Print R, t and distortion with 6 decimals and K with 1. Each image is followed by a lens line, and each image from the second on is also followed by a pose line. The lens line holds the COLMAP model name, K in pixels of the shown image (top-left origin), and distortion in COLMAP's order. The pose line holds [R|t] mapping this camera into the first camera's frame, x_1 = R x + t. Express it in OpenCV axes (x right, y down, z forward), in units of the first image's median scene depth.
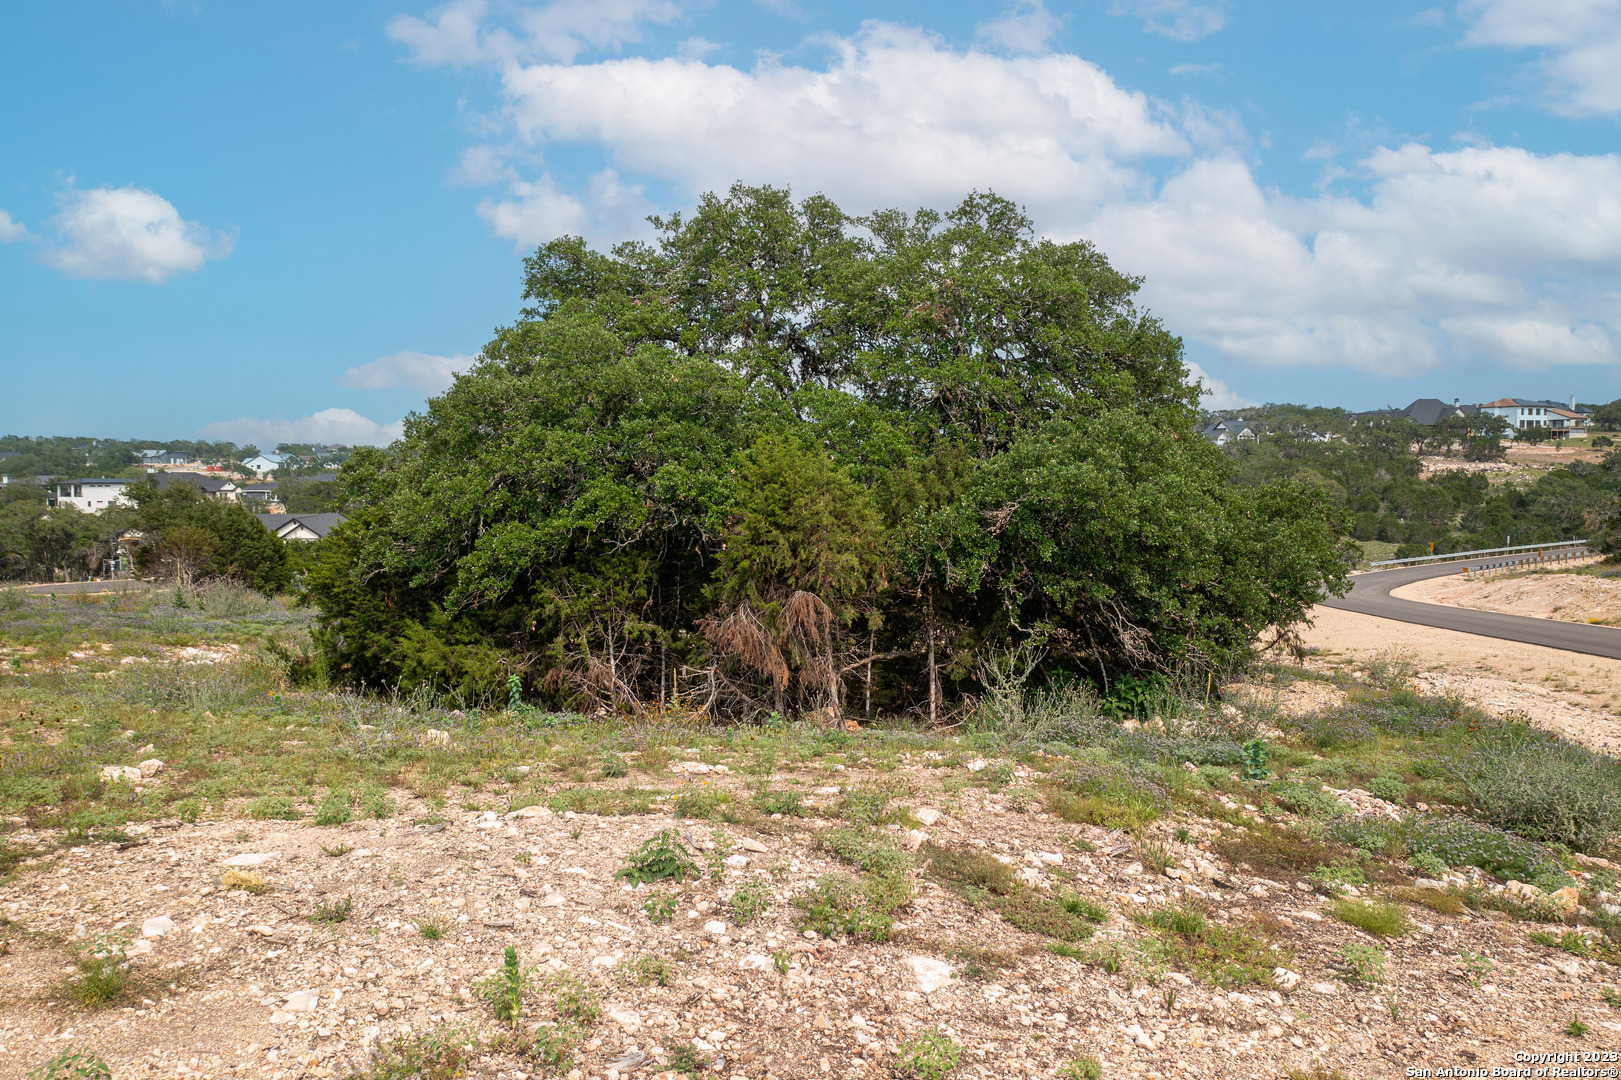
lens RADIAL K [[1273.2, 0, 803.8], [0, 1273.2, 540.5], [0, 0, 1]] dist [-0.008386, 0.009180]
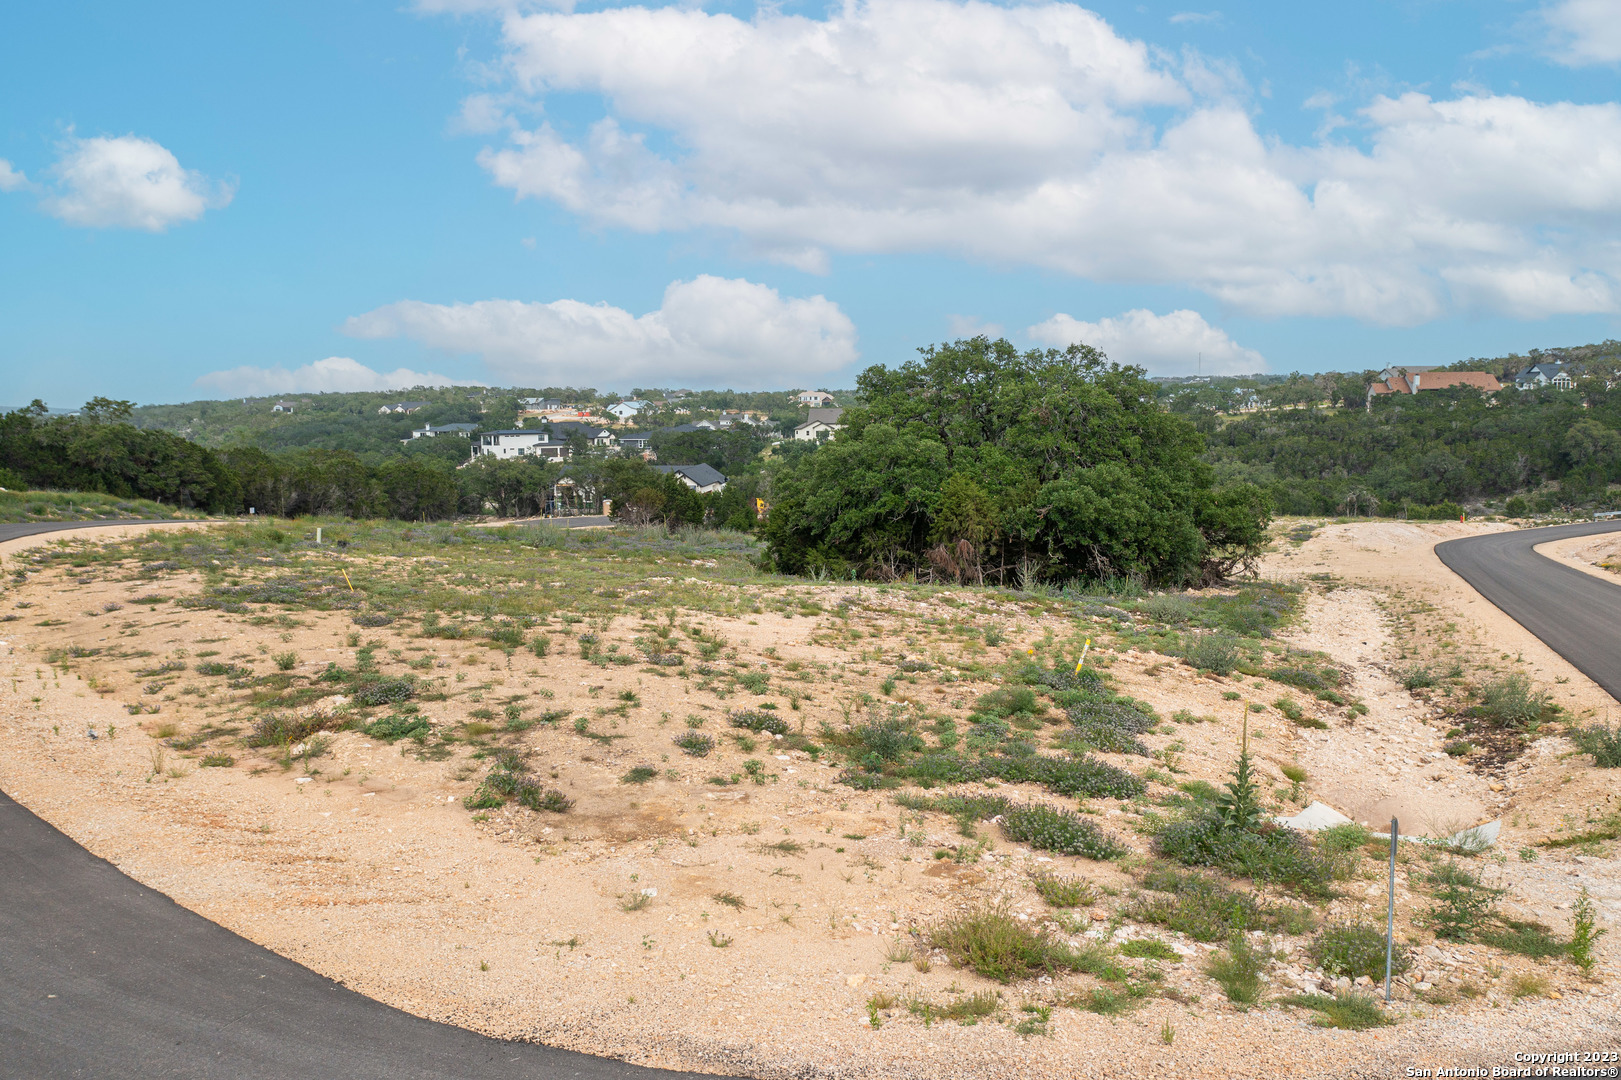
lens RADIAL K [[1273.2, 0, 815.1], [0, 1273.2, 550.2], [0, 0, 1]] dist [-0.008386, 0.009180]
pose [[0.970676, 0.017875, -0.239725, 0.220768], [-0.003673, 0.998218, 0.059558, -0.061730], [0.240362, -0.056931, 0.969012, -1.062277]]
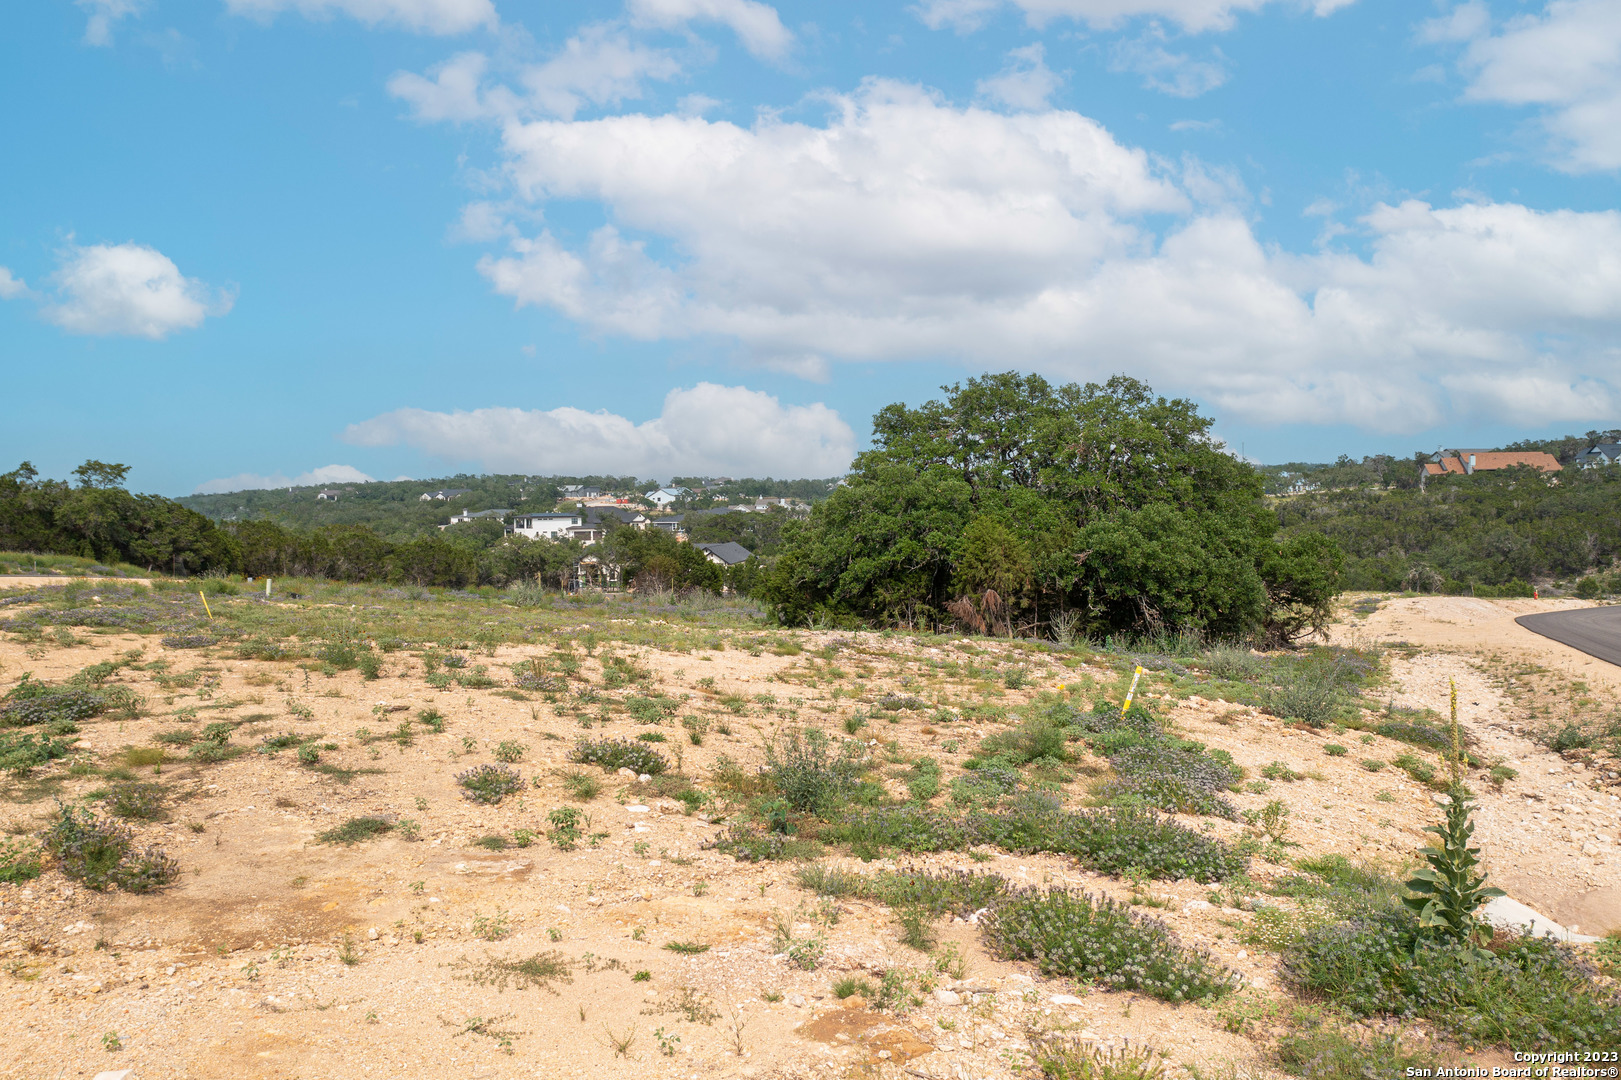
lens RADIAL K [[1273.2, 0, 815.7], [0, 1273.2, 548.0], [0, 0, 1]] dist [-0.008386, 0.009180]
pose [[0.962393, 0.000753, -0.271659, 0.211840], [-0.004601, 0.999898, -0.013529, -0.001138], [0.271621, 0.014270, 0.962299, -0.838092]]
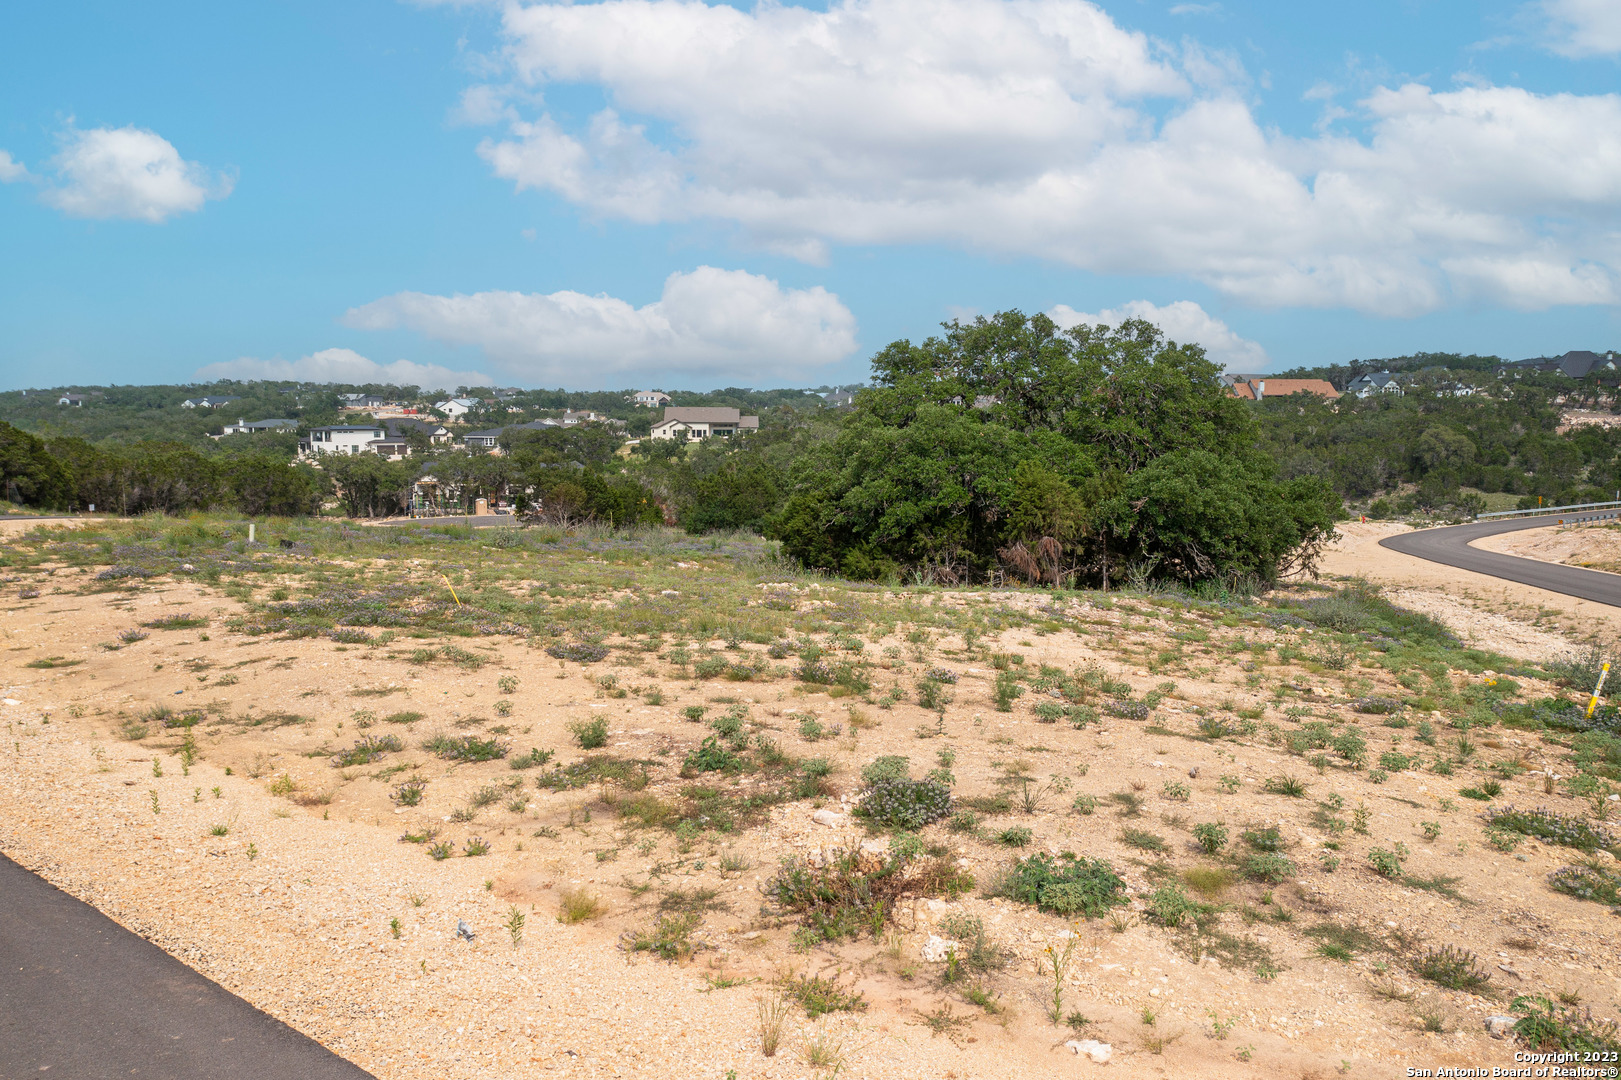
lens RADIAL K [[1273.2, 0, 812.5], [0, 1273.2, 543.2], [0, 0, 1]] dist [-0.008386, 0.009180]
pose [[0.994509, 0.014300, -0.103667, -0.121497], [-0.009087, 0.998678, 0.050587, -0.039277], [0.104253, -0.049367, 0.993325, -0.849969]]
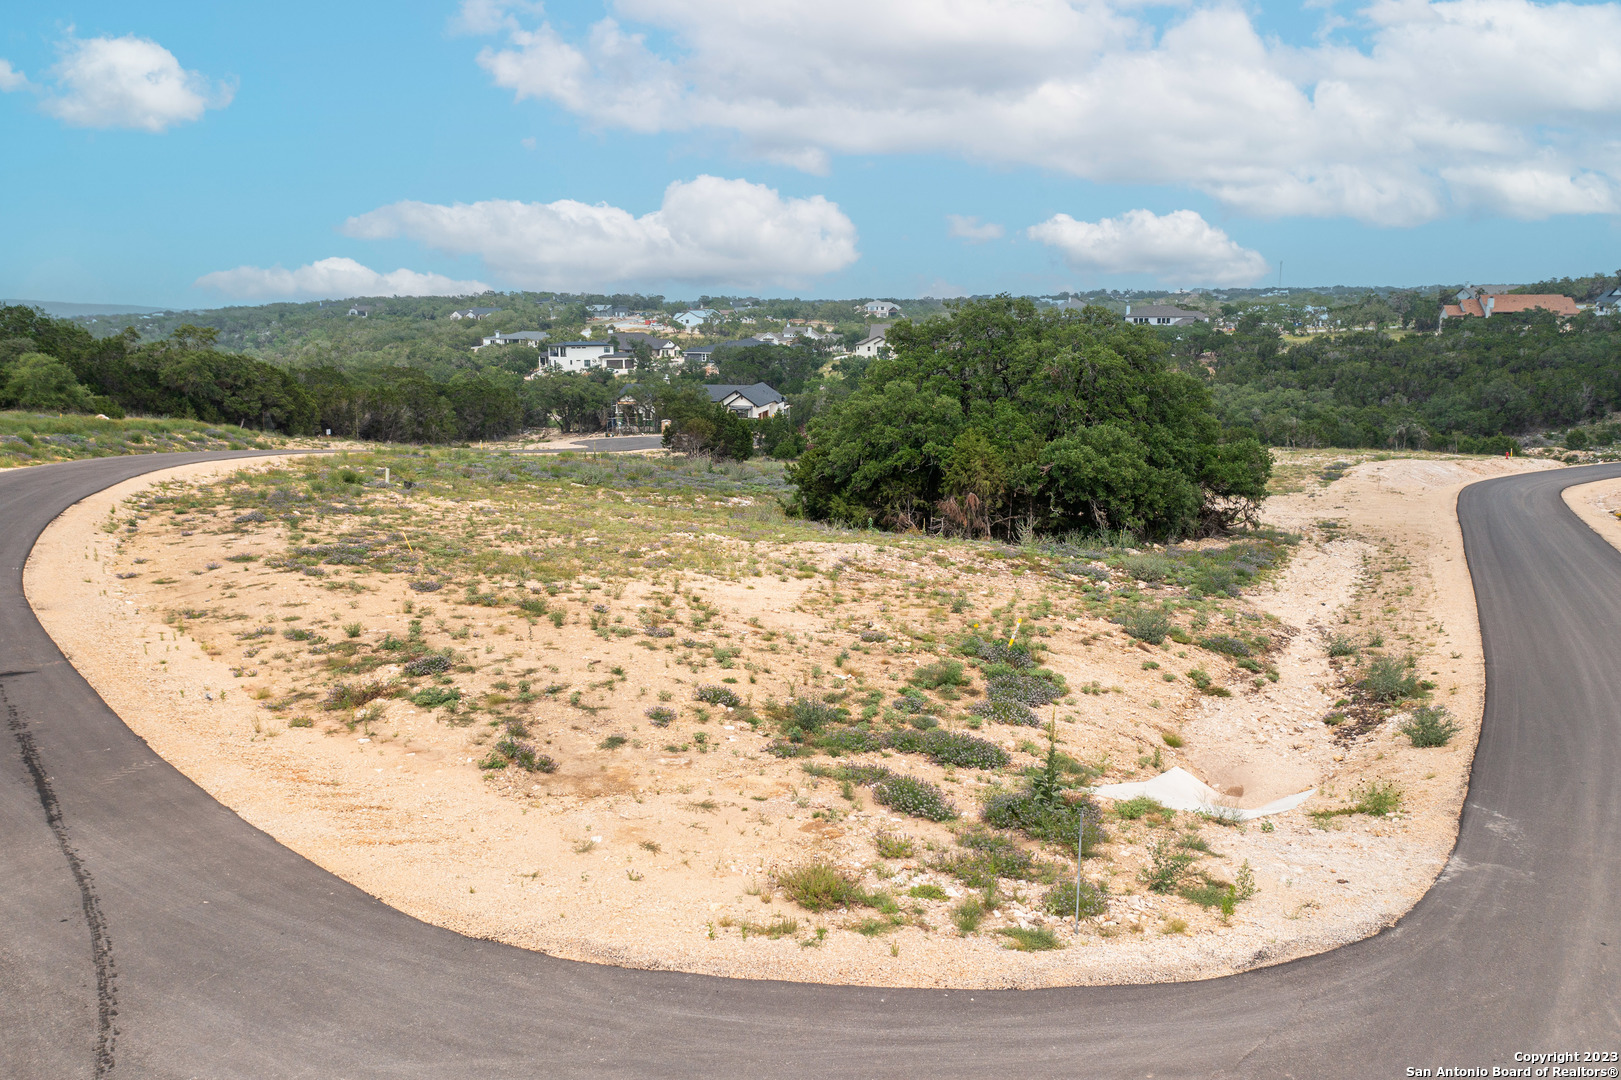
lens RADIAL K [[1273.2, 0, 816.2], [0, 1273.2, 543.0], [0, 0, 1]] dist [-0.008386, 0.009180]
pose [[0.956397, 0.053884, -0.287056, 0.325588], [-0.017686, 0.991715, 0.127234, -0.135655], [0.291533, -0.116609, 0.949426, -1.190651]]
